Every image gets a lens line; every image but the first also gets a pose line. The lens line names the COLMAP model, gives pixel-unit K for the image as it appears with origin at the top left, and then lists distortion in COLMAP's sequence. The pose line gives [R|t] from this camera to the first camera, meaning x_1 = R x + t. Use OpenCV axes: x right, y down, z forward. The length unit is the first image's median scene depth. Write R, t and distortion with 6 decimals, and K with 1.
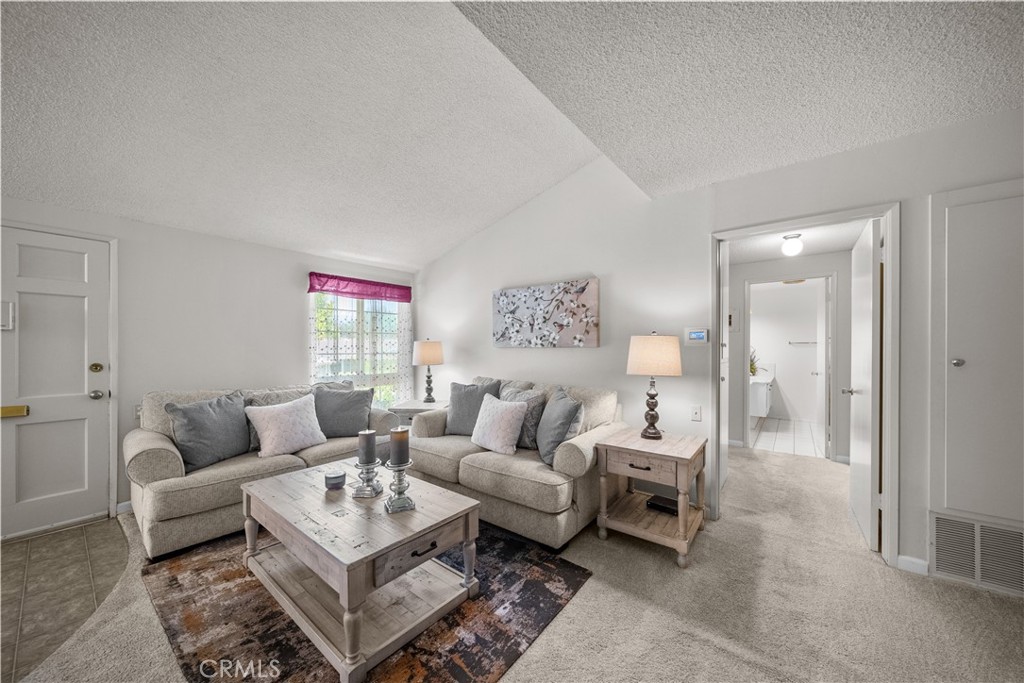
lens RADIAL K [[362.8, 0, 516.2], [0, 362.8, 350.1], [0, 0, 1]] dist [-0.000854, -0.000628]
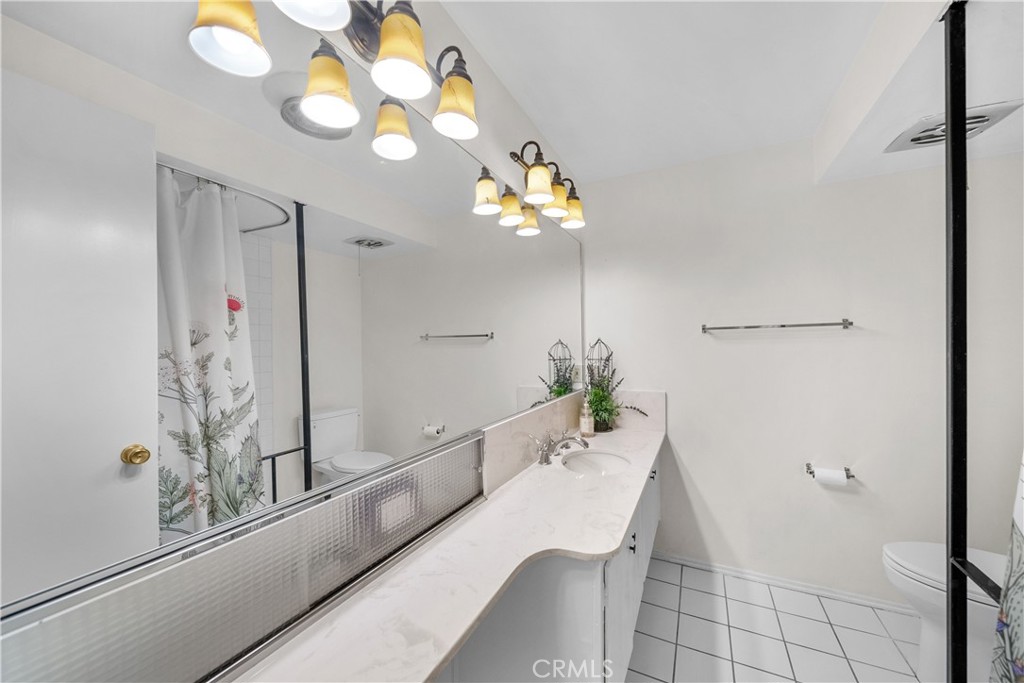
lens RADIAL K [[362.8, 0, 516.2], [0, 362.8, 350.1], [0, 0, 1]] dist [-0.000854, -0.000628]
pose [[0.982010, -0.024715, 0.187206, 0.530708], [0.023669, 0.999689, 0.007823, -0.007913], [-0.187341, -0.003251, 0.982290, 0.718997]]
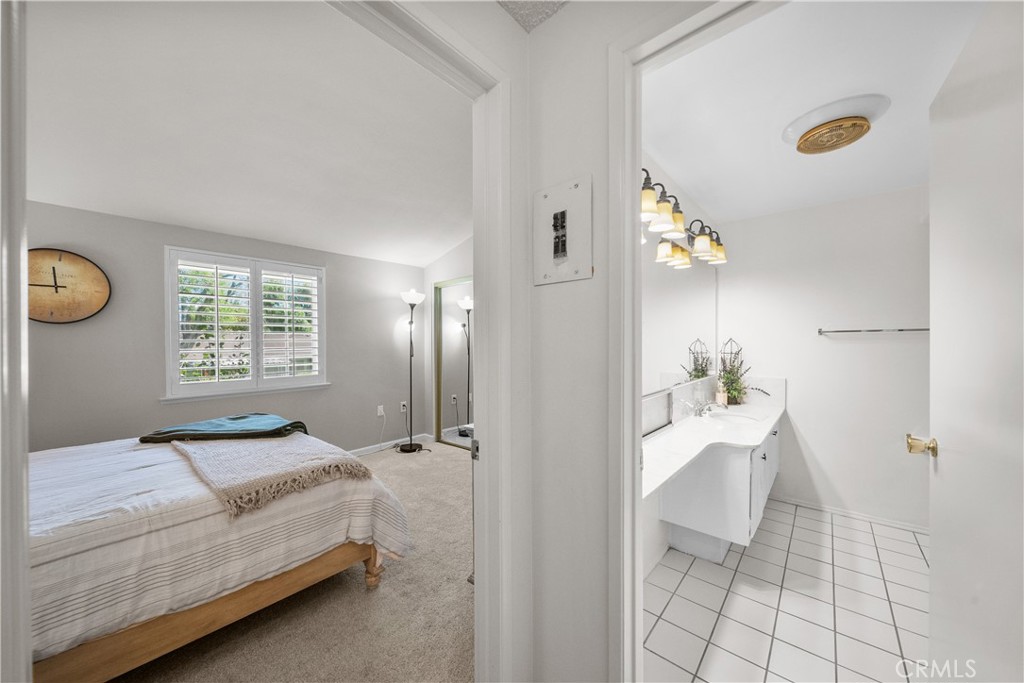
lens RADIAL K [[362.8, 0, 516.2], [0, 362.8, 350.1], [0, 0, 1]] dist [-0.000854, -0.000628]
pose [[0.998782, -0.004618, -0.049132, 0.413426], [0.004699, 0.999988, 0.001535, -0.000762], [0.049124, -0.001764, 0.998791, 0.551063]]
